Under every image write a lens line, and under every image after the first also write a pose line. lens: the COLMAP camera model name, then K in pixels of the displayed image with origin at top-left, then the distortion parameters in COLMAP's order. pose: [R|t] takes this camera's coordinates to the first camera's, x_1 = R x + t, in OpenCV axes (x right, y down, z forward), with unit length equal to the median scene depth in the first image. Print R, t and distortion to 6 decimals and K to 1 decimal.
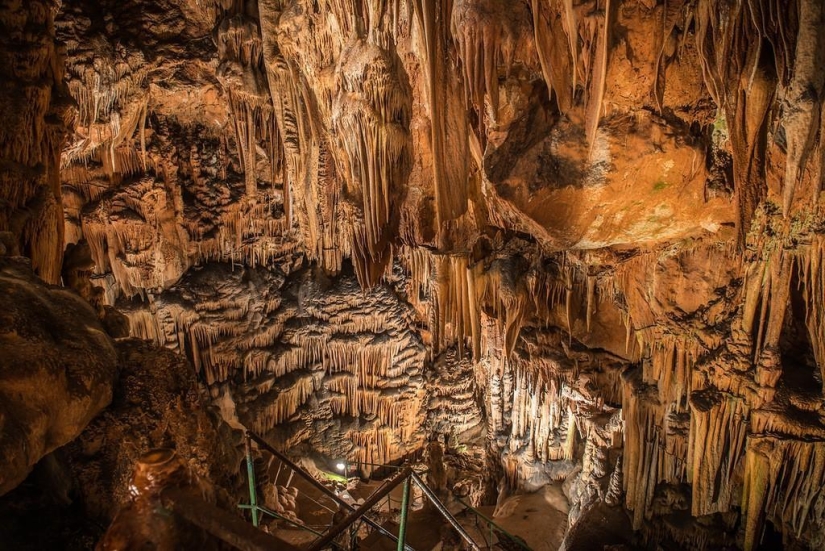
lens RADIAL K [[569.7, 0, 413.6], [0, 569.7, 275.2], [0, 0, 1]] dist [-0.046274, -0.004633]
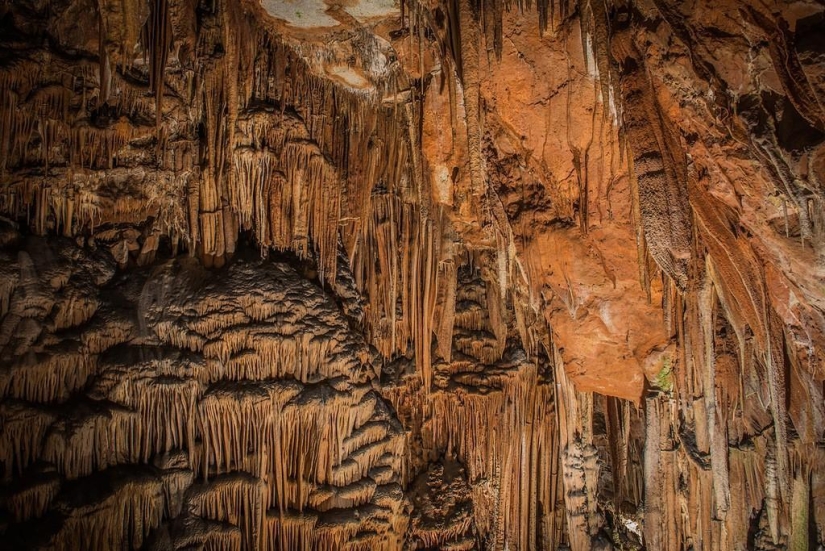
lens RADIAL K [[569.7, 0, 411.0], [0, 569.7, 275.9], [0, 0, 1]] dist [-0.046274, -0.004633]
pose [[0.994003, -0.026692, 0.106046, -0.026508], [0.057366, 0.952883, -0.297864, 0.164238], [-0.093099, 0.302161, 0.948700, 0.512837]]
